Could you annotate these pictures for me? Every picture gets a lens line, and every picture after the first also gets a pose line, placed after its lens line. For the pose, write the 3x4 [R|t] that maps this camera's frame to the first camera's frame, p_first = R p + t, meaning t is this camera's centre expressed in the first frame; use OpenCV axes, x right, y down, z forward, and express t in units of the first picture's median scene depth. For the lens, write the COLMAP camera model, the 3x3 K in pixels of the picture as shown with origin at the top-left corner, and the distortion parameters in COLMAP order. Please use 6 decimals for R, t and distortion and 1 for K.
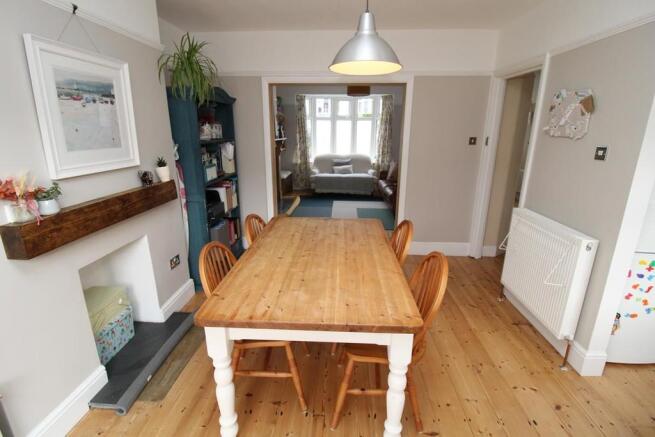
lens RADIAL K [[308.4, 0, 333.6], [0, 308.4, 216.0], [0, 0, 1]] dist [-0.008611, -0.001616]
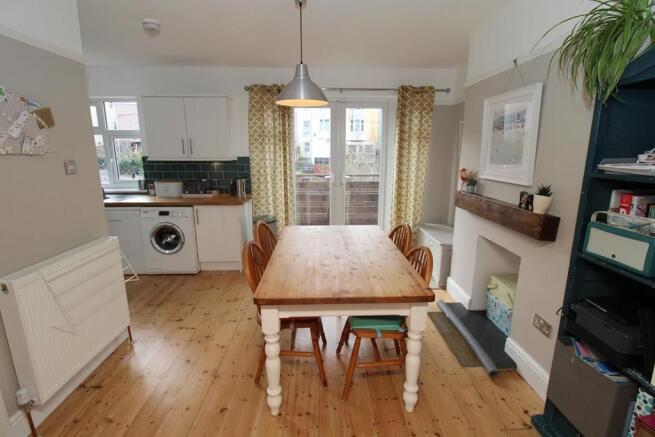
lens RADIAL K [[308.4, 0, 328.9], [0, 308.4, 215.9], [0, 0, 1]] dist [-0.008611, -0.001616]
pose [[-0.997303, 0.005603, -0.073184, 0.059957], [-0.029439, 0.882834, 0.468762, -0.488386], [0.067236, 0.469652, -0.880287, 1.746745]]
